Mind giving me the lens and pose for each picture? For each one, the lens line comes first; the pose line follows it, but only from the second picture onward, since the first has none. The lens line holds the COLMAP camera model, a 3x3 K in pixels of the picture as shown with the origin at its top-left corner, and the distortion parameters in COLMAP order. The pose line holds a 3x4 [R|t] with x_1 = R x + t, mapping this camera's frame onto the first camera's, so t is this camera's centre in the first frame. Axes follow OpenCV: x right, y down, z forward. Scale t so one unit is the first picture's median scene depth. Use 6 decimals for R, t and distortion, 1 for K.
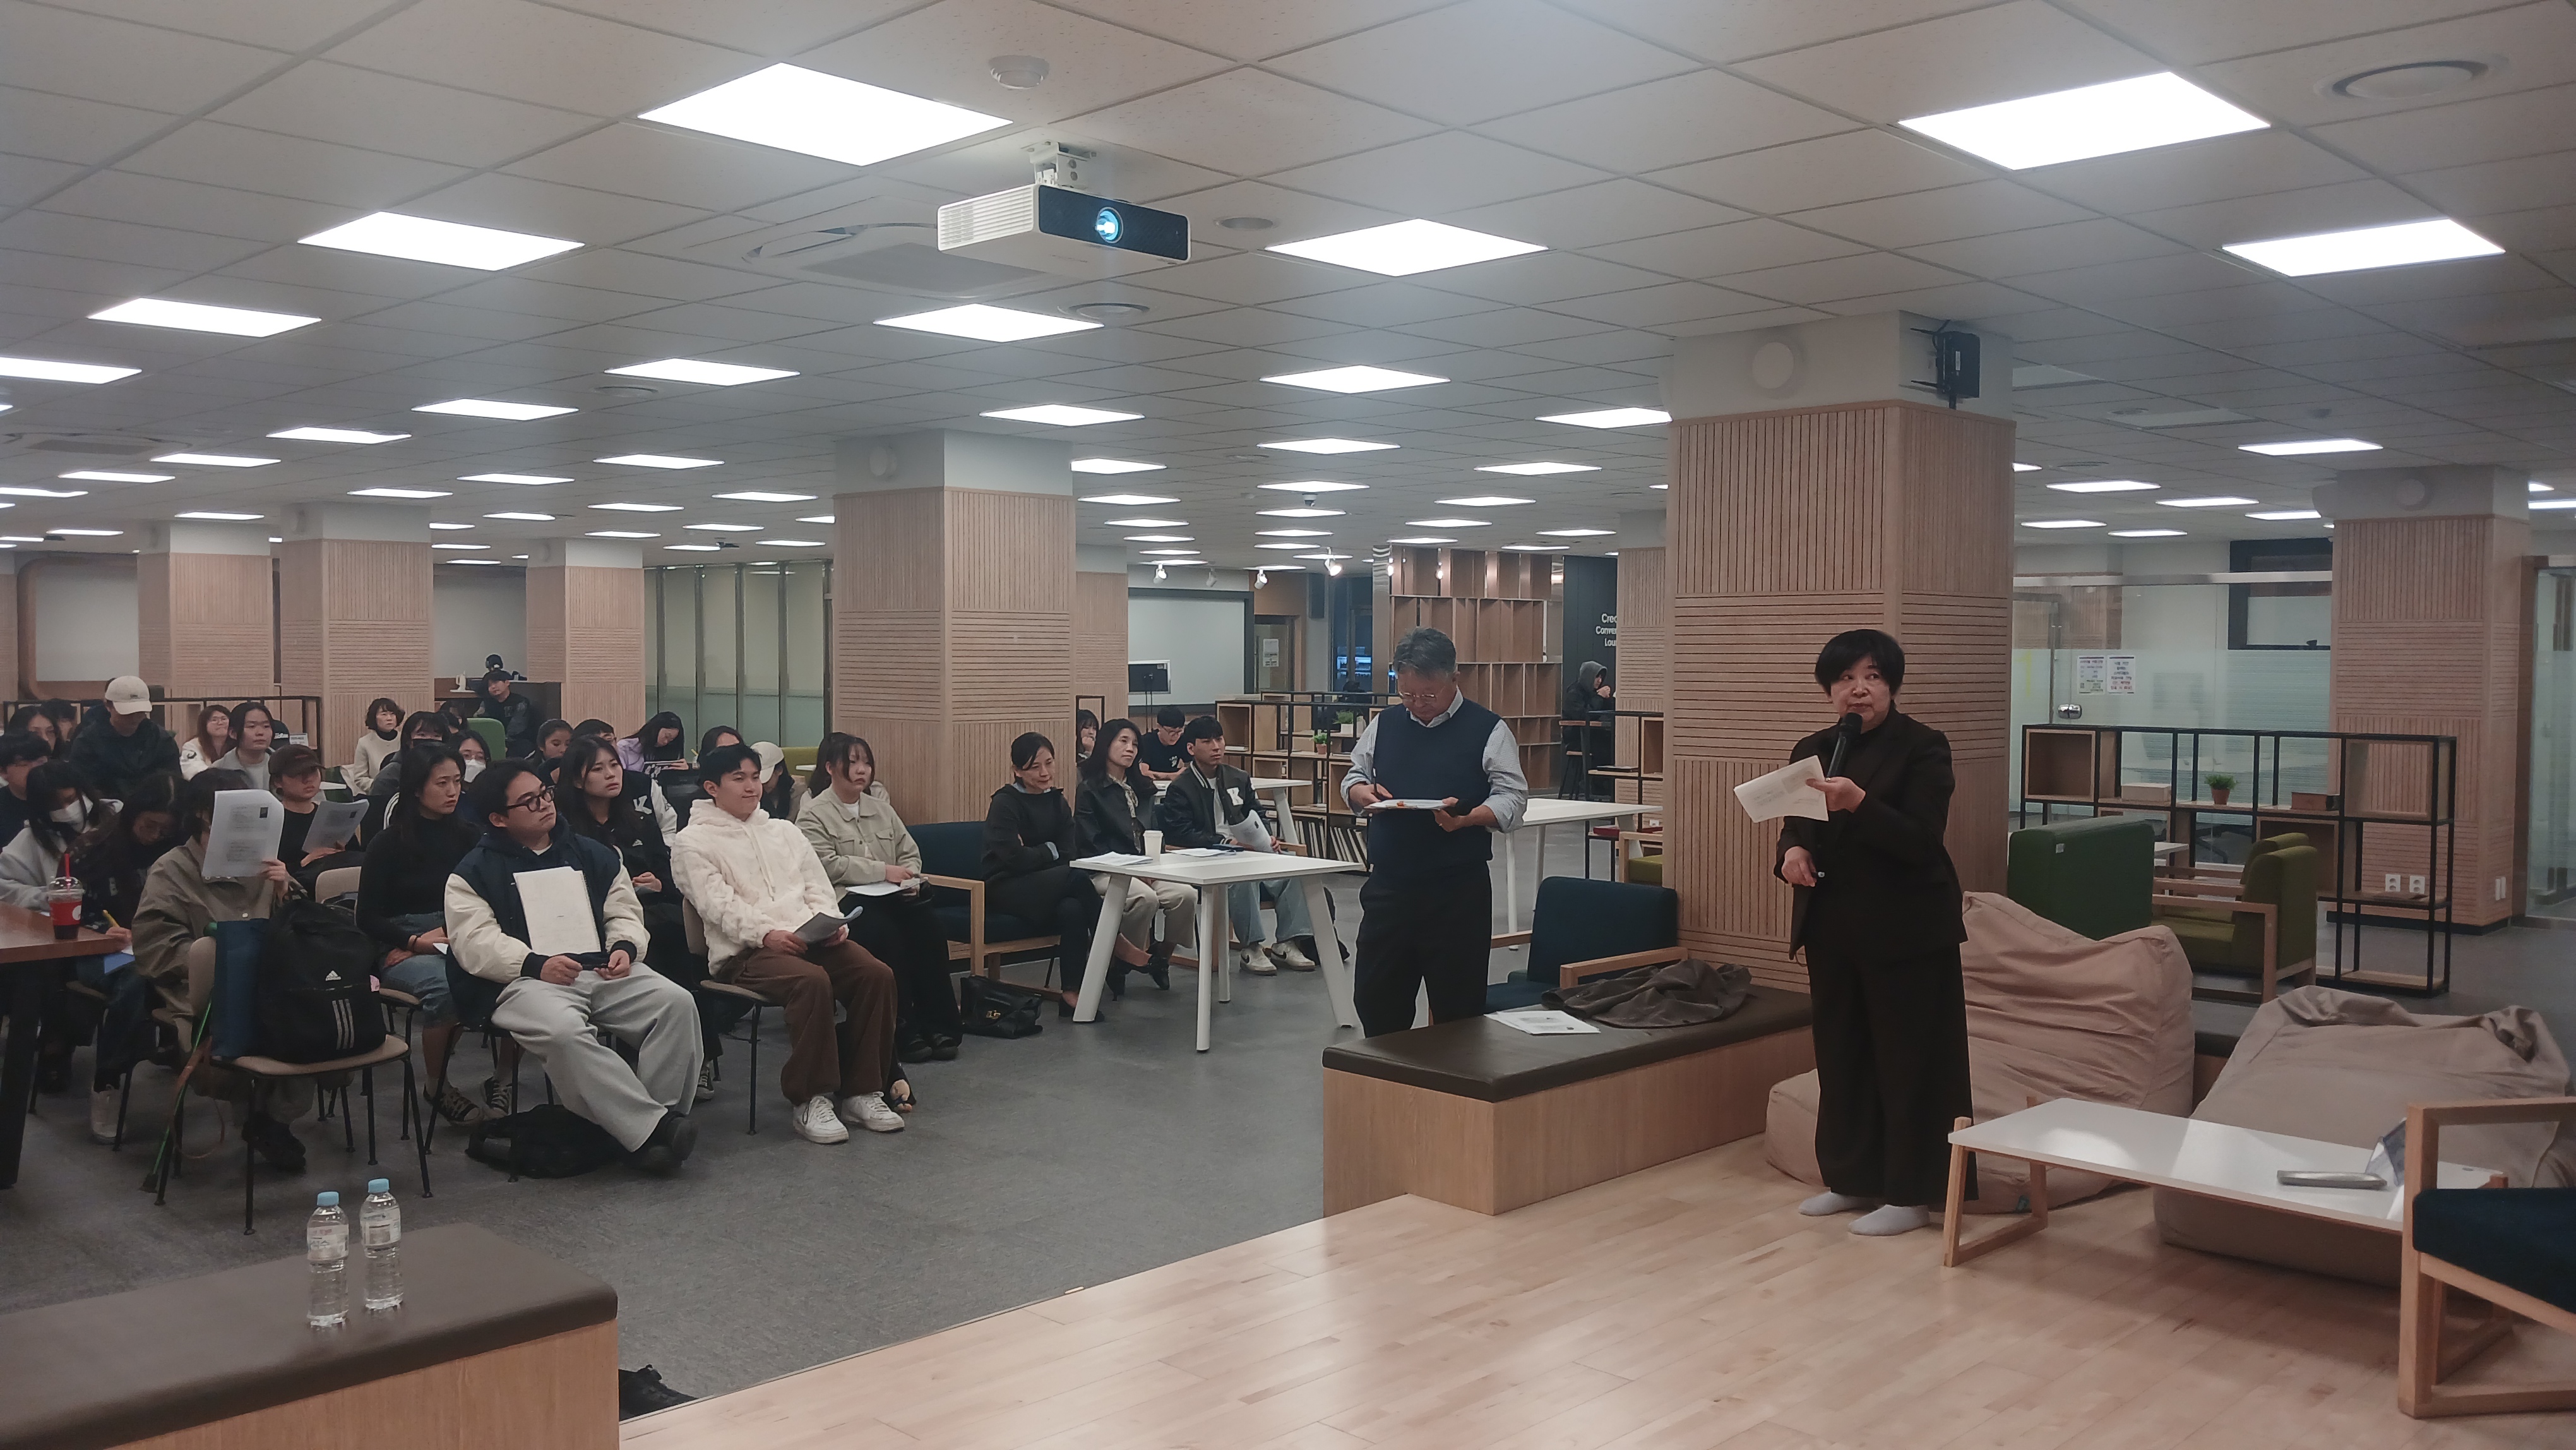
lens RADIAL K [[1986.2, 0, 1245.3], [0, 1986.2, 730.3], [0, 0, 1]] dist [0.053222, -0.071291]
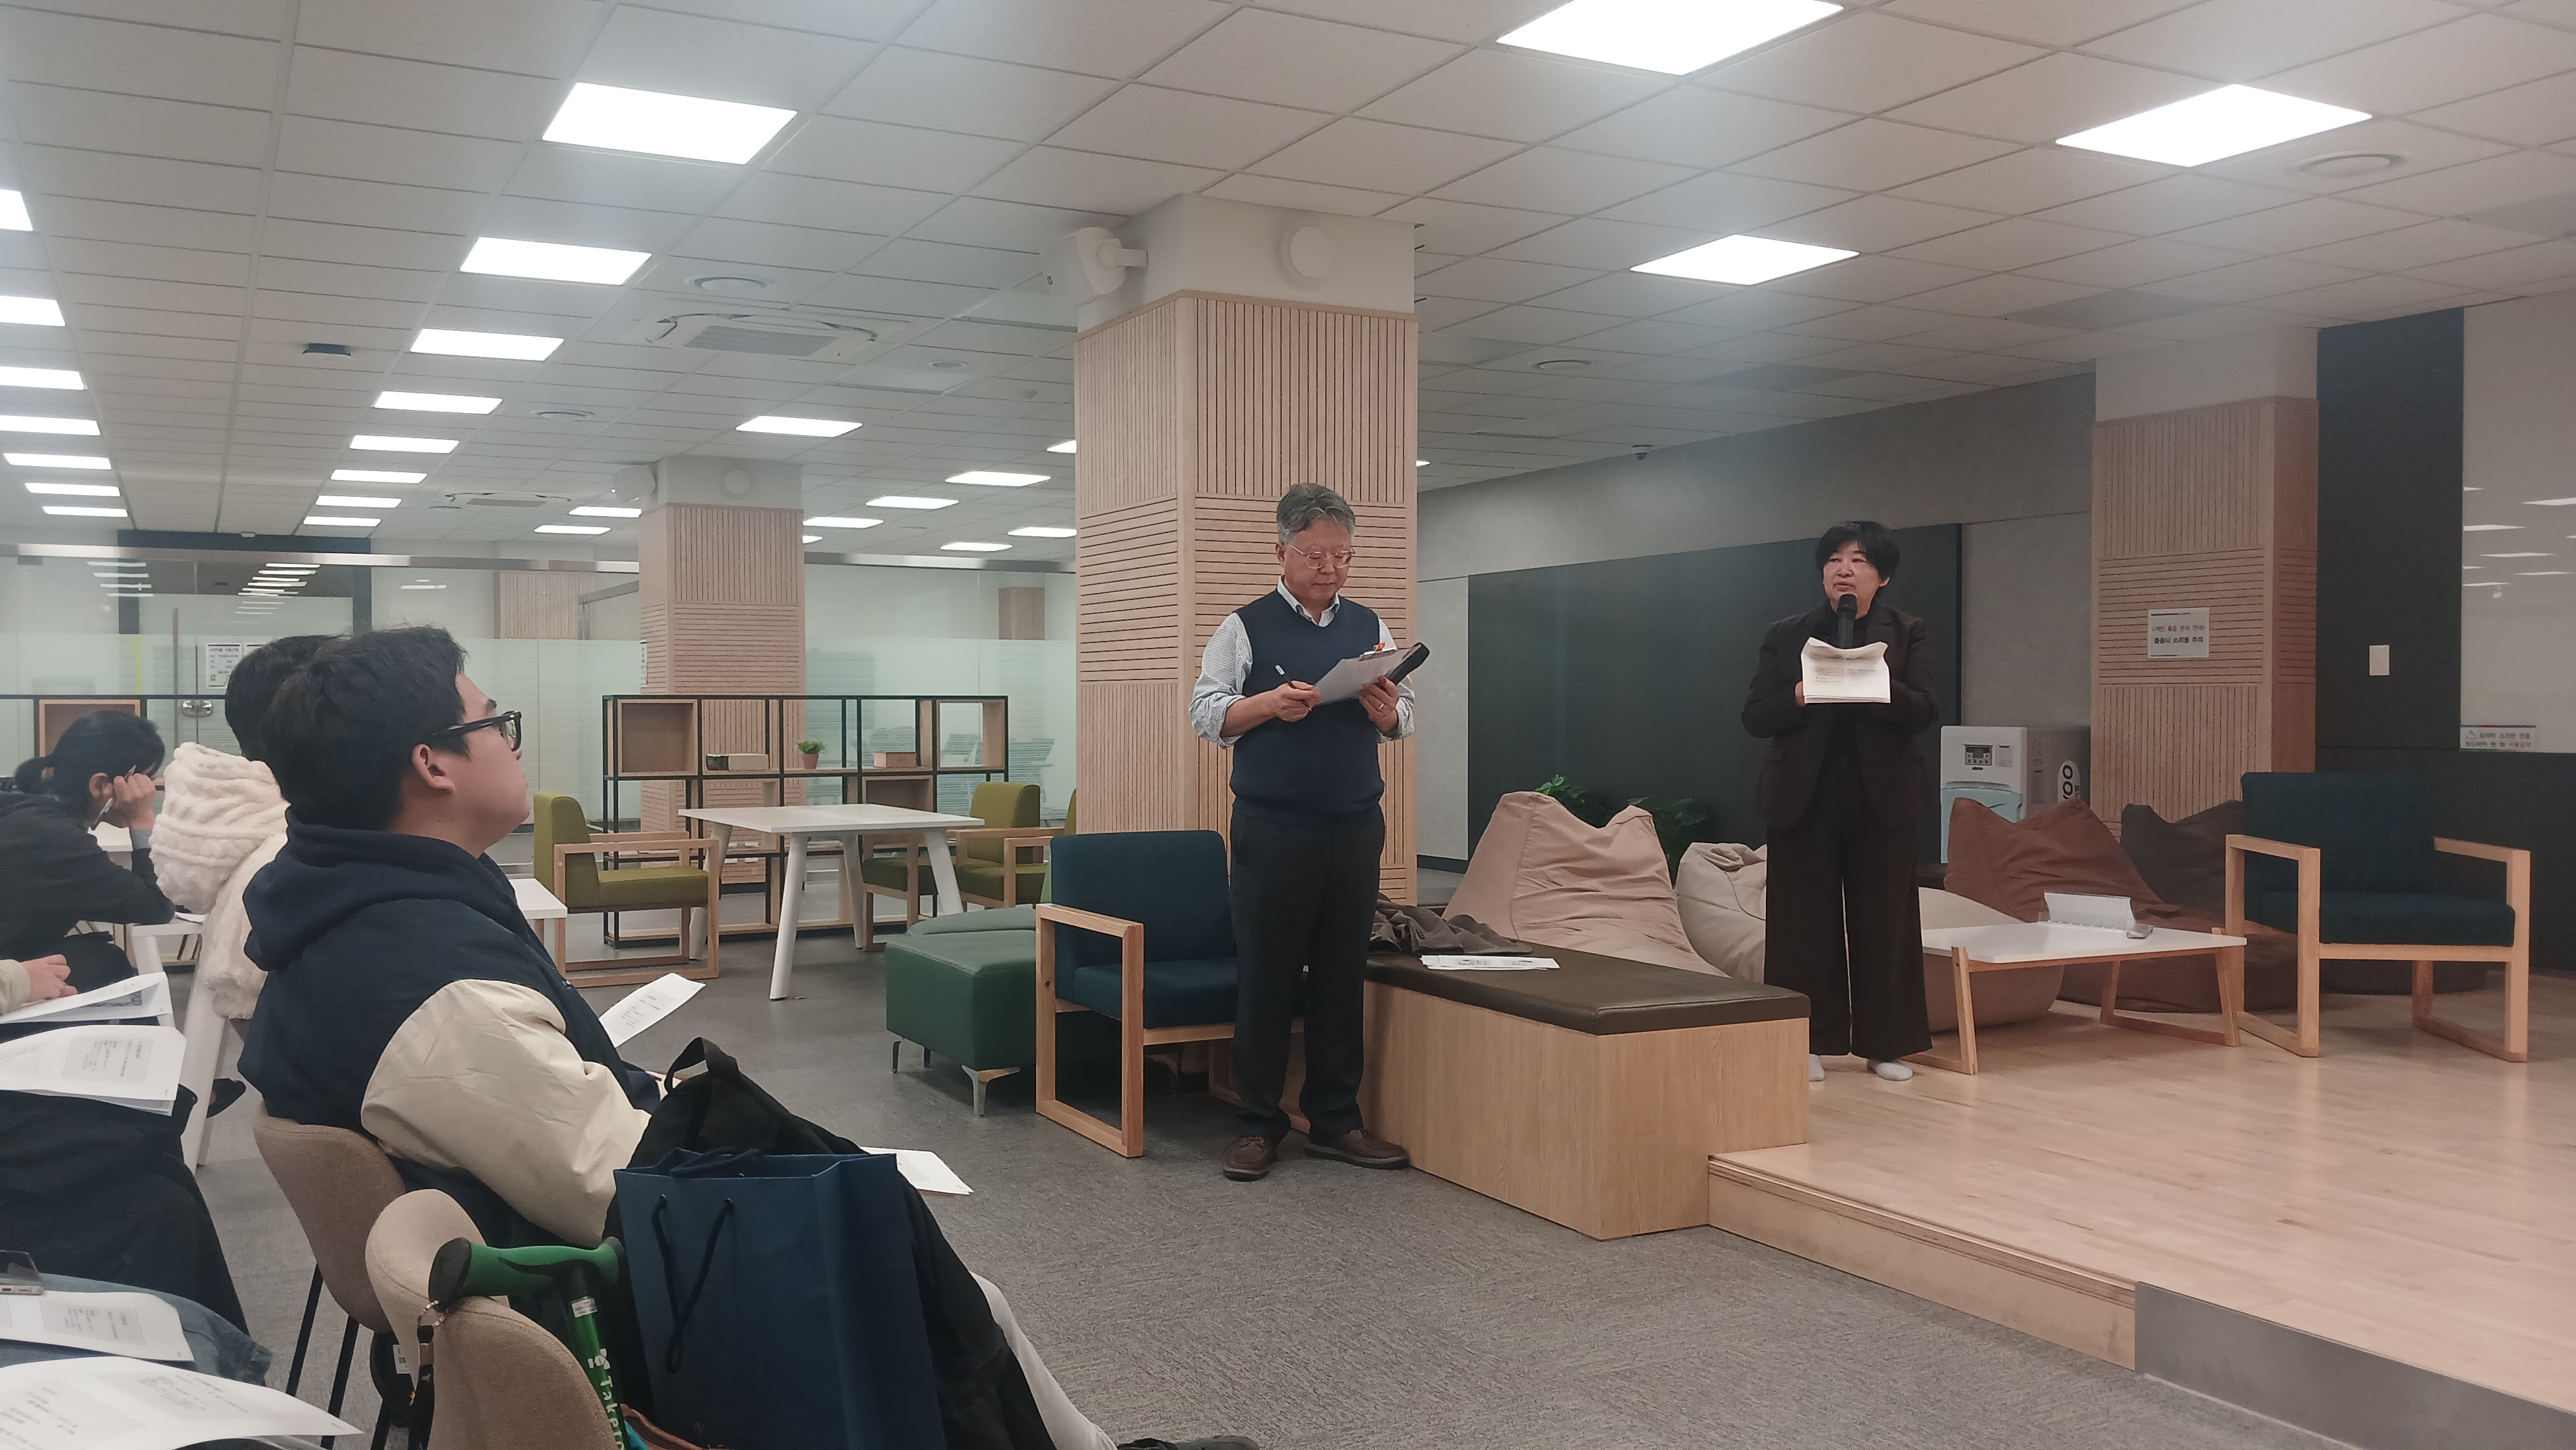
lens RADIAL K [[1986.2, 0, 1240.5], [0, 1986.2, 758.9], [0, 0, 1]] dist [0.053222, -0.071291]
pose [[0.306982, -0.030268, 0.951234, -0.614614], [0.040654, 0.998999, 0.018668, 0.032858], [-0.950847, 0.032941, 0.307905, 0.729182]]
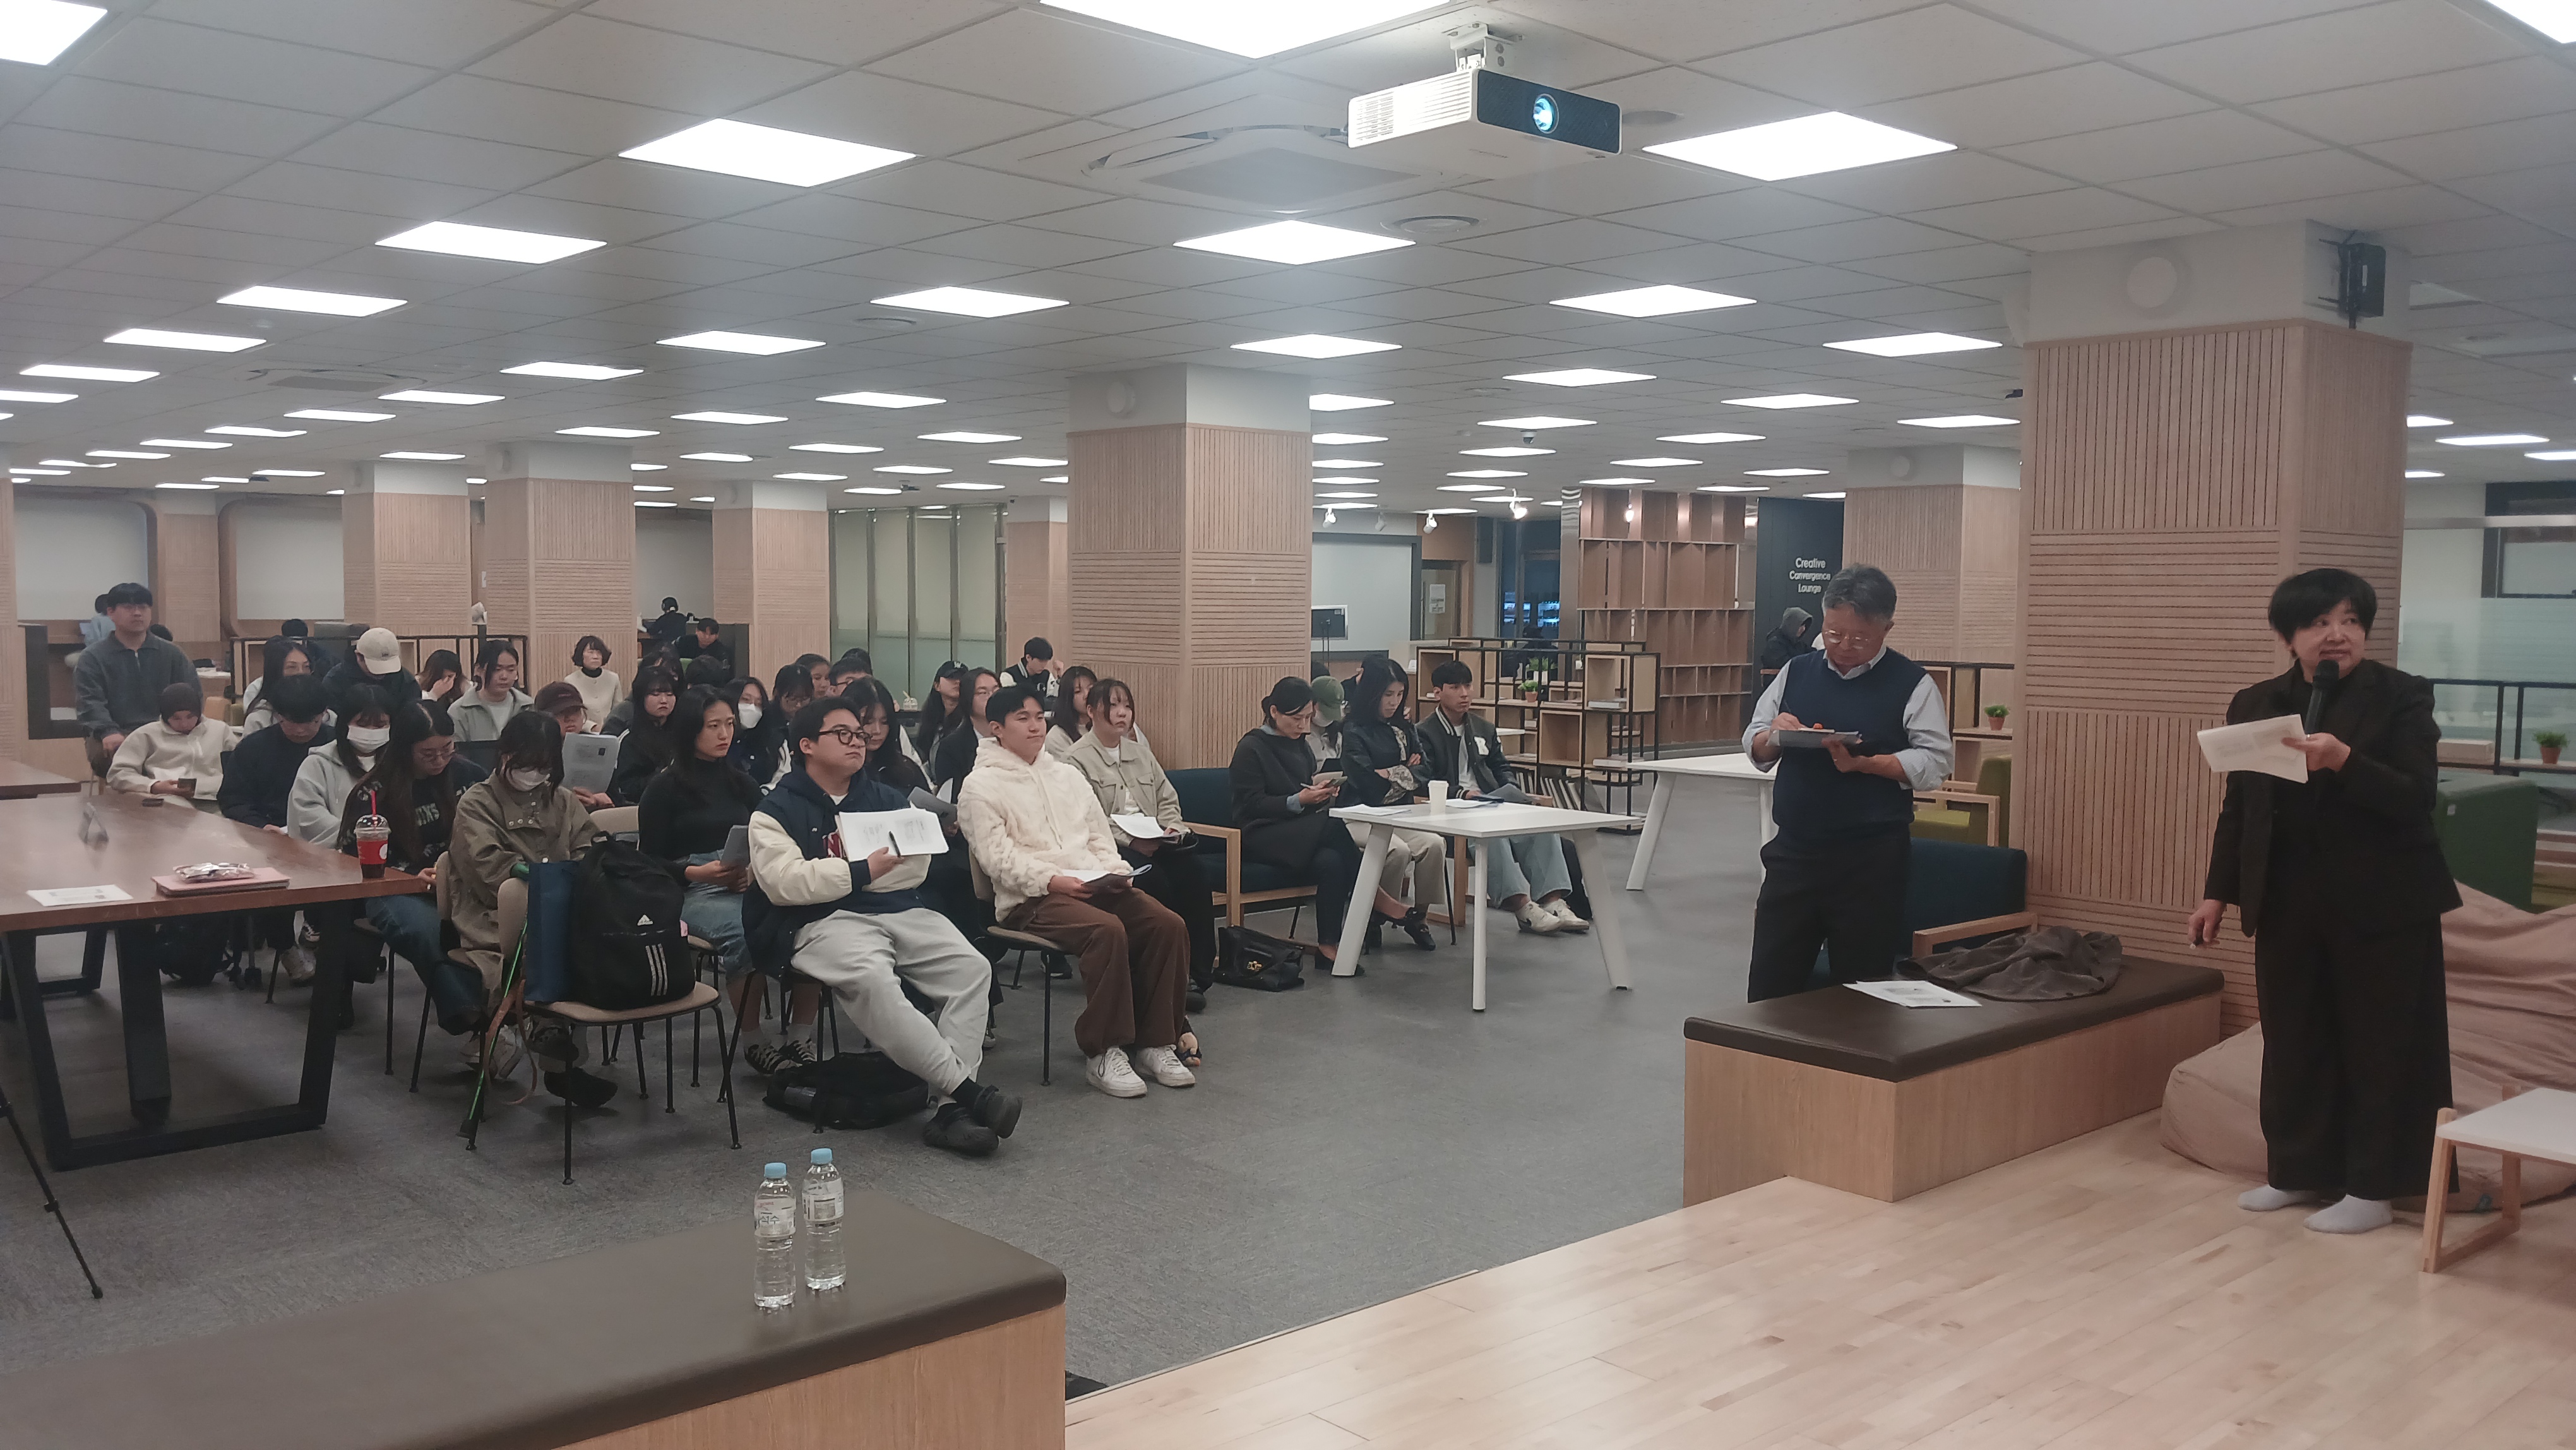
lens RADIAL K [[1986.2, 0, 1245.0], [0, 1986.2, 725.9], [0, 0, 1]] dist [0.053222, -0.071291]
pose [[0.997900, 0.009624, -0.064056, -0.088285], [-0.008071, 0.999668, 0.024460, 0.002378], [0.064270, -0.023892, 0.997647, 0.047406]]
